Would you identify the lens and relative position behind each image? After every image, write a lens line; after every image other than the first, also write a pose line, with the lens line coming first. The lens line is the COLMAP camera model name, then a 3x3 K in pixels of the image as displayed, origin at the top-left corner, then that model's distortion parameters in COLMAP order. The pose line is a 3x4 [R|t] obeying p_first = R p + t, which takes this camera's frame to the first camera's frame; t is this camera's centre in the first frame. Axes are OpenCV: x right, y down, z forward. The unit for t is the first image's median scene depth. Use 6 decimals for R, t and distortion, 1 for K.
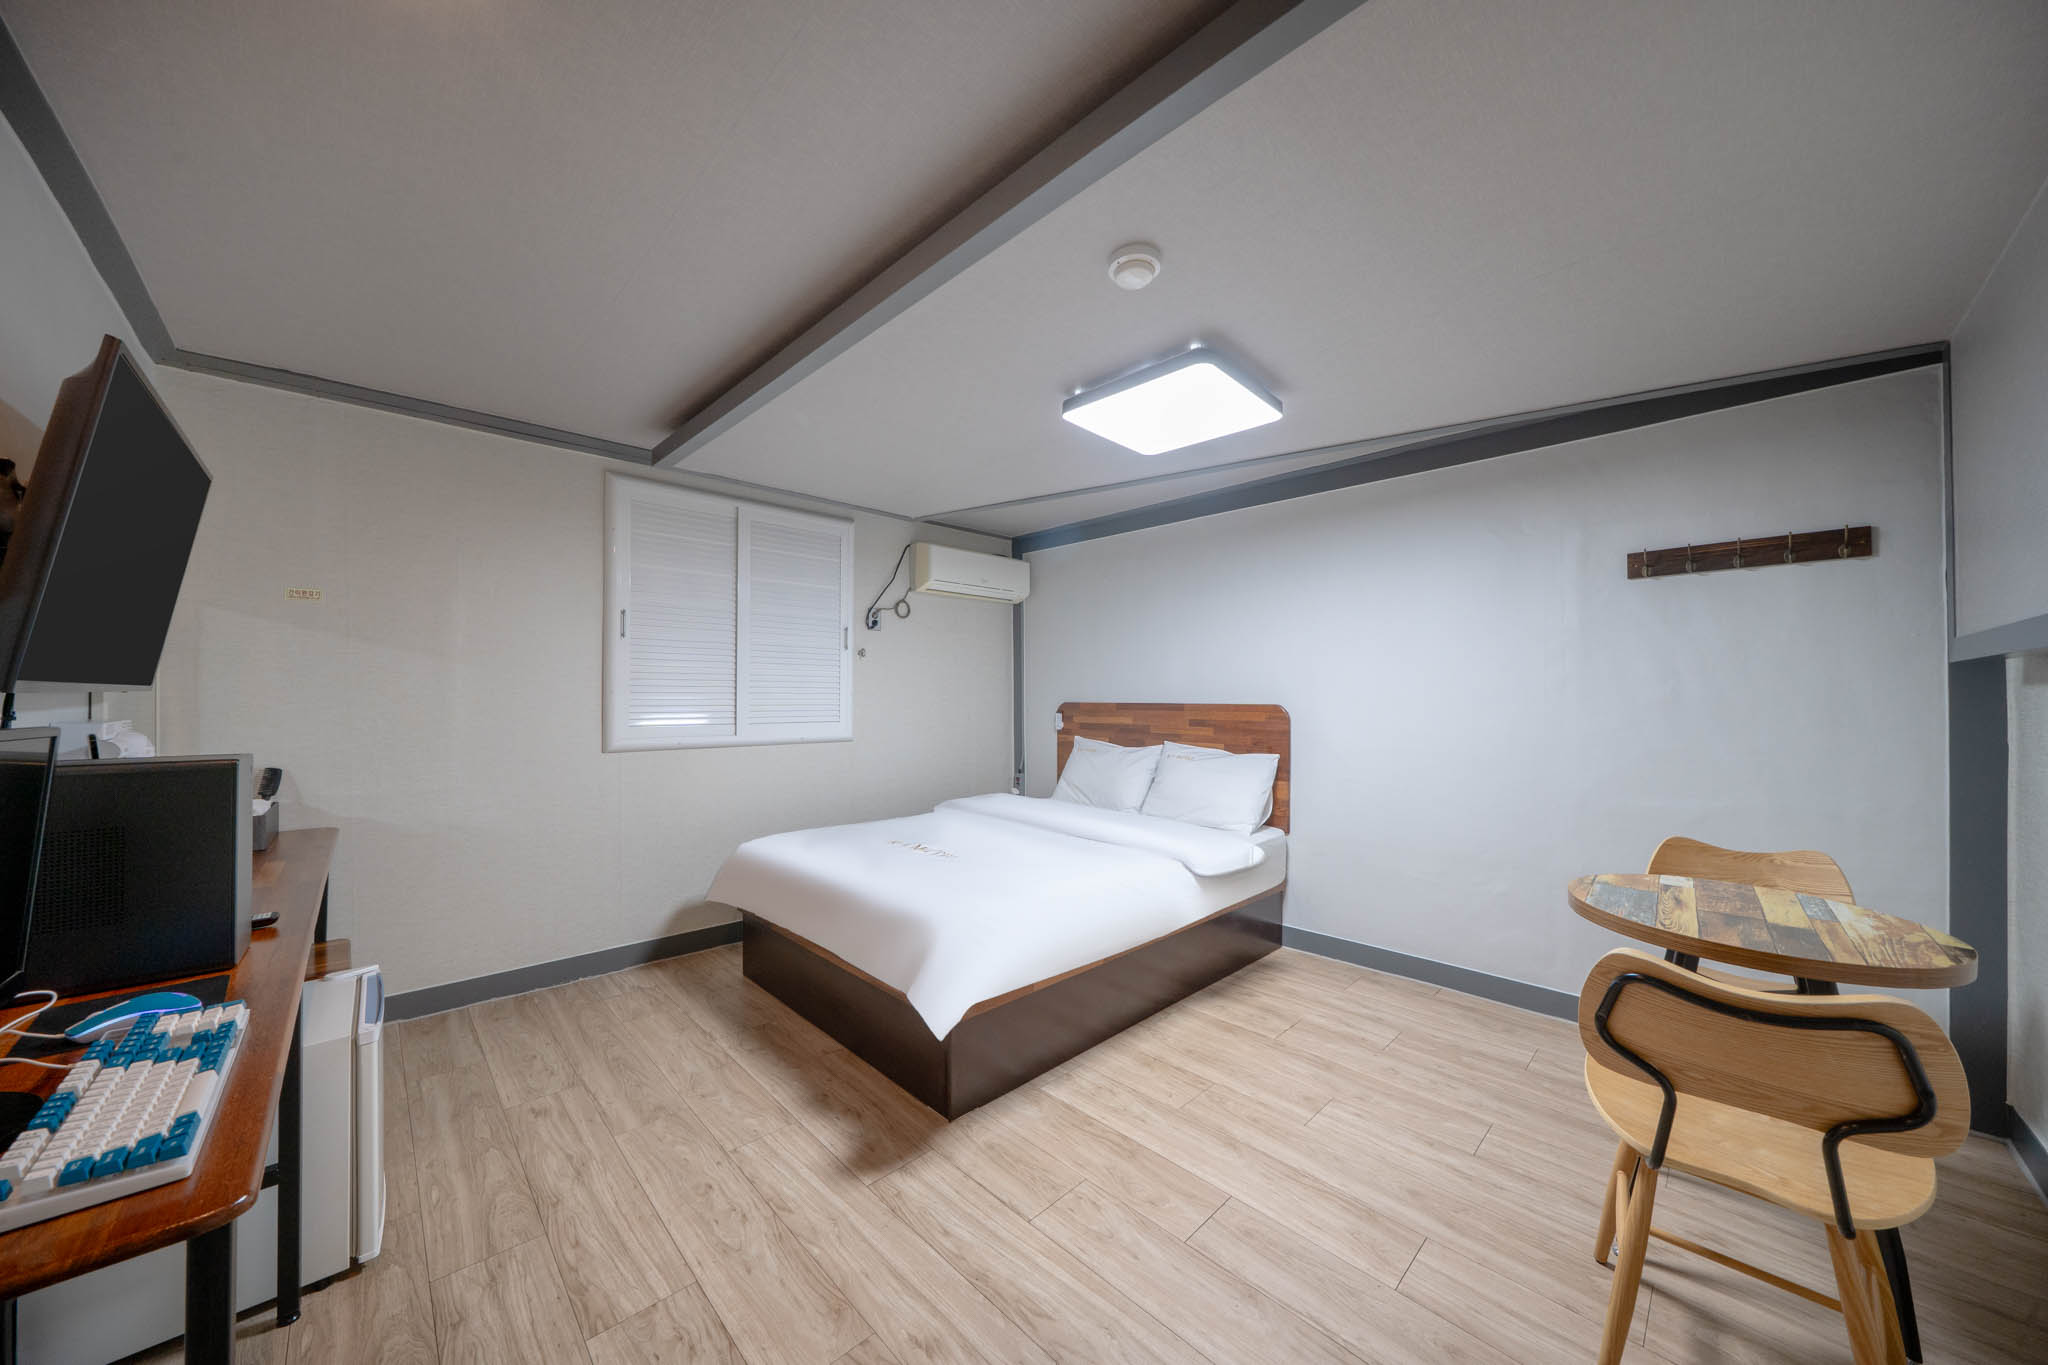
lens RADIAL K [[702.7, 0, 1023.2], [0, 702.7, 685.9], [0, 0, 1]] dist [-0.000691, -0.000392]
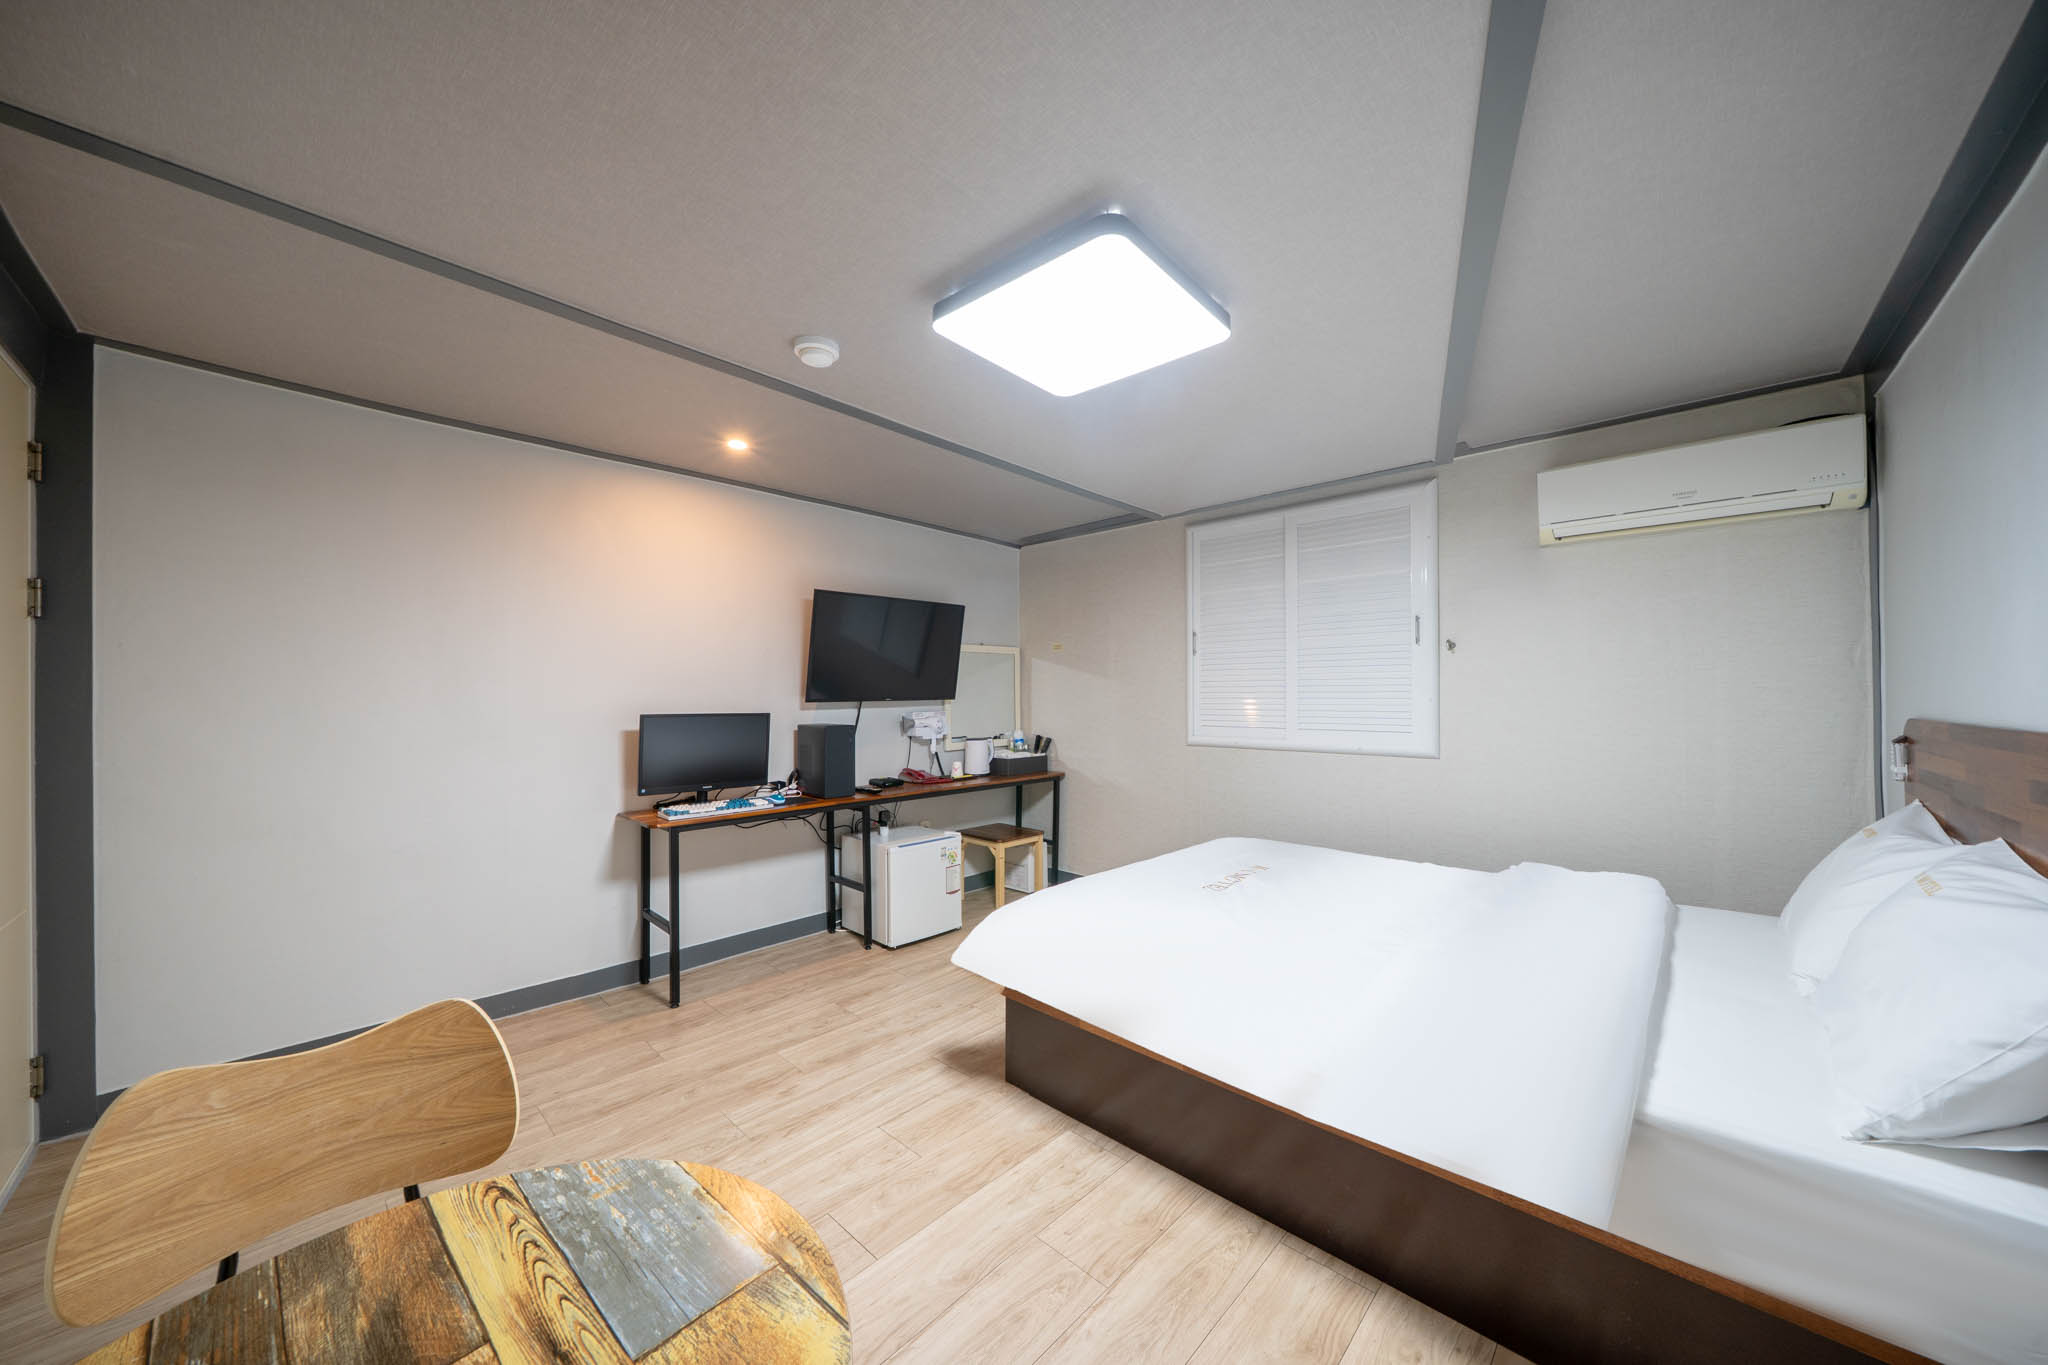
lens RADIAL K [[702.7, 0, 999.5], [0, 702.7, 690.4], [0, 0, 1]] dist [-0.000691, -0.000392]
pose [[0.023865, -0.009950, -0.999666, 1.481035], [0.018809, 0.999778, -0.009502, 0.005798], [0.999538, -0.018576, 0.024047, 1.403276]]
